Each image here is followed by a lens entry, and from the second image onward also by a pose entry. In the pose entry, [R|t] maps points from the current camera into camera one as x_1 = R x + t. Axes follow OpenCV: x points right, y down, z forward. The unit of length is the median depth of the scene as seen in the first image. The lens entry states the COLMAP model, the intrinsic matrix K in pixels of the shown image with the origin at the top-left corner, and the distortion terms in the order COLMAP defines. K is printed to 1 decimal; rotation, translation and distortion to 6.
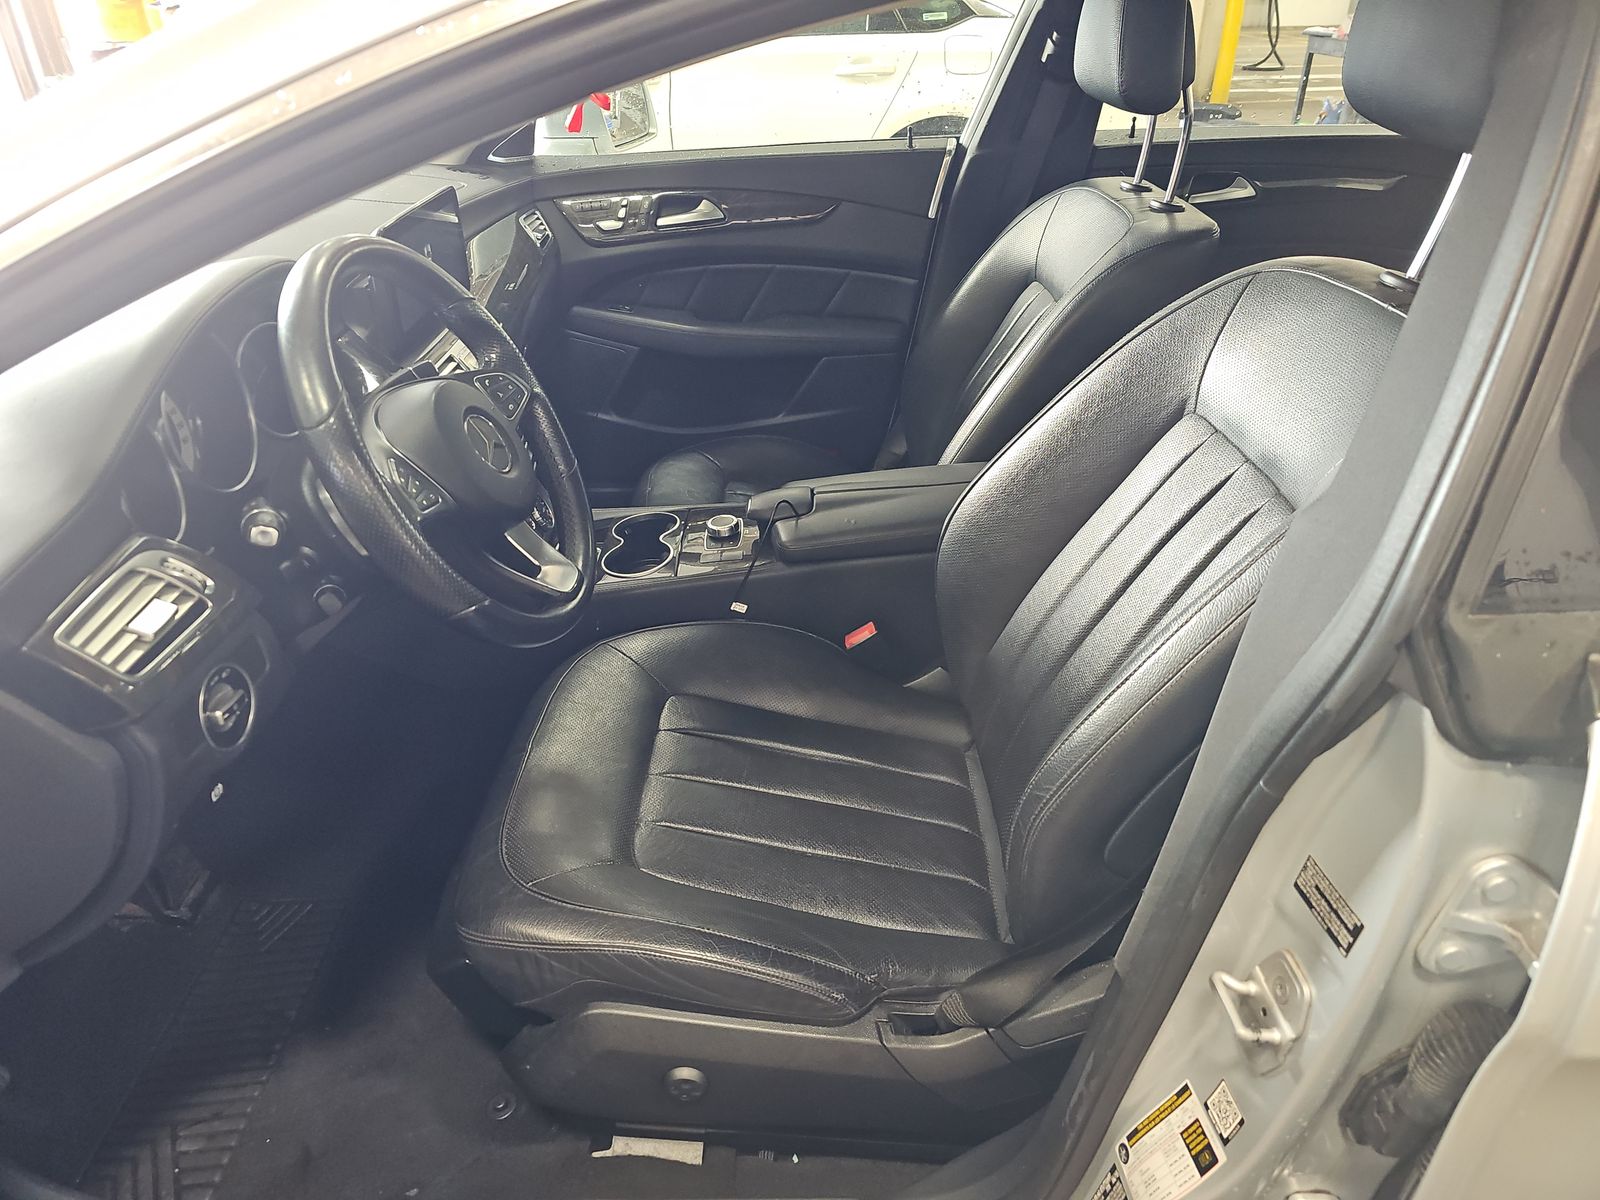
lens RADIAL K [[1056.5, 0, 800.0], [0, 1056.5, 600.0], [0, 0, 1]] dist [0.034909, -0.018462]
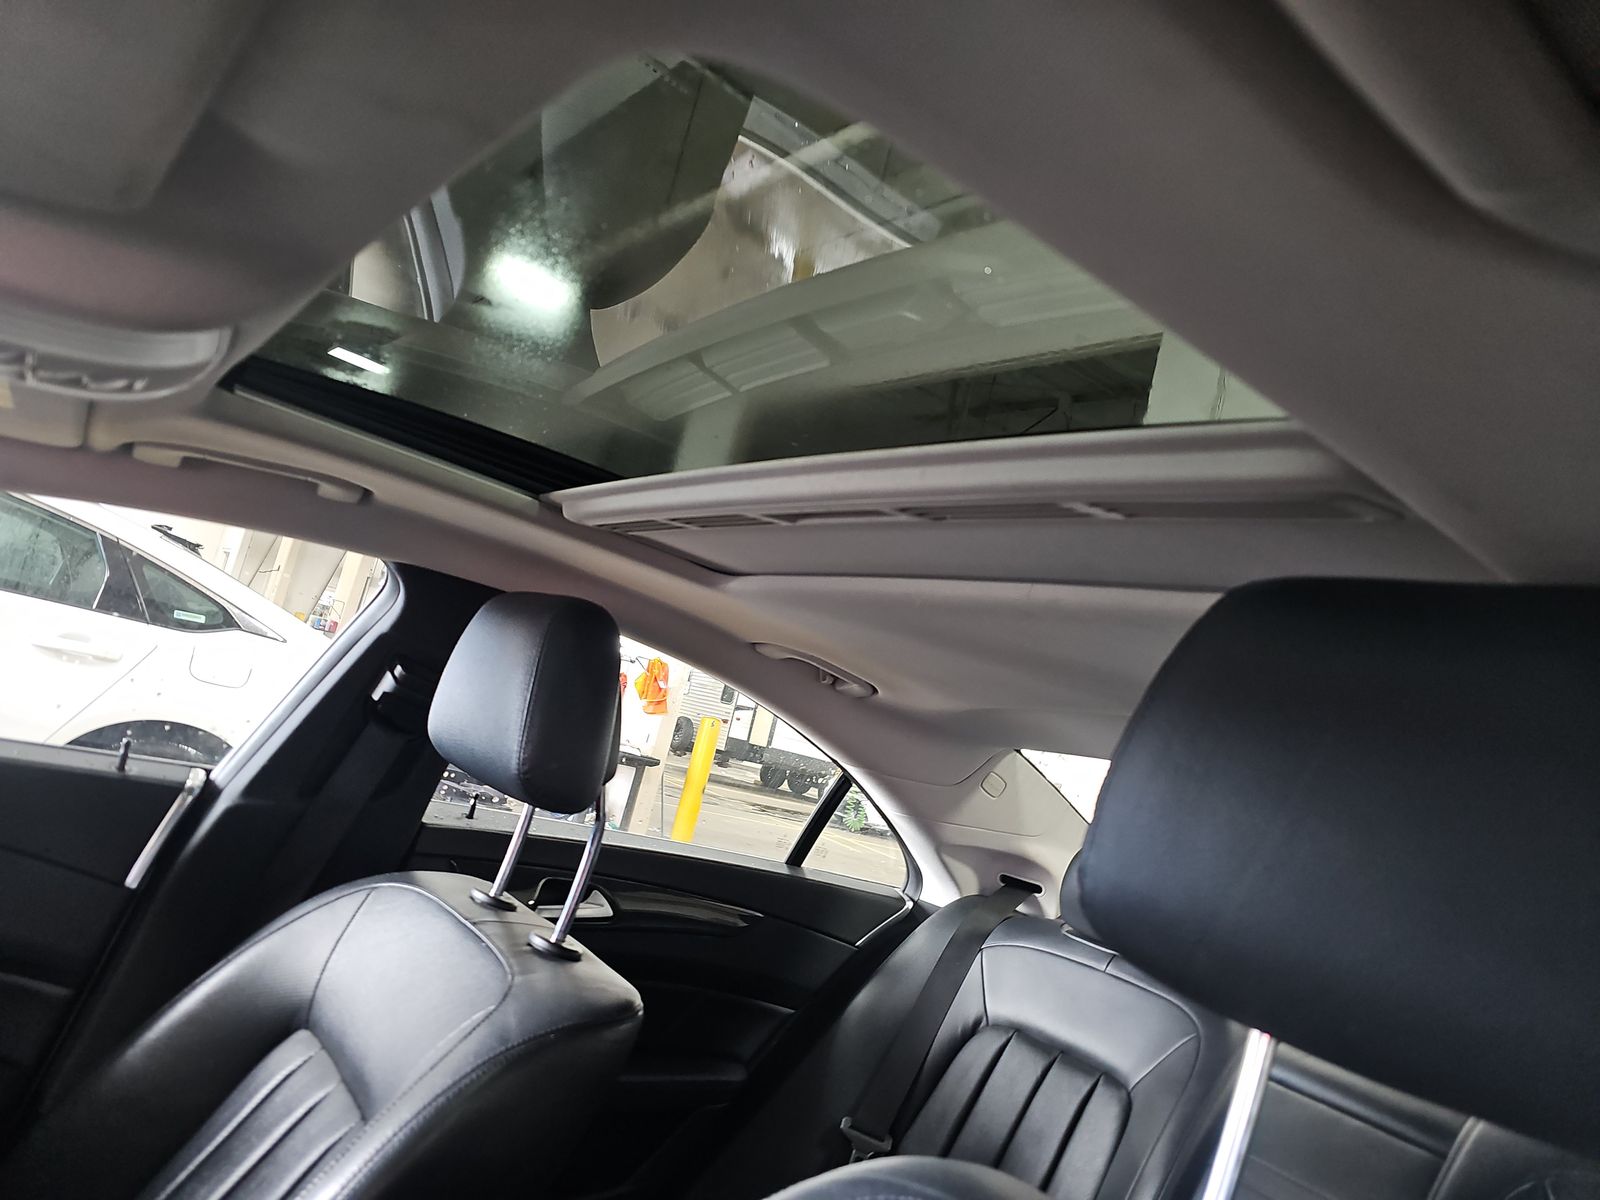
lens RADIAL K [[1056.5, 0, 800.0], [0, 1056.5, 600.0], [0, 0, 1]] dist [0.034909, -0.018462]
pose [[0.769911, 0.287883, 0.569526, 0.027761], [0.073620, 0.846435, -0.527378, -0.163047], [-0.633890, 0.447963, 0.630486, 0.335636]]
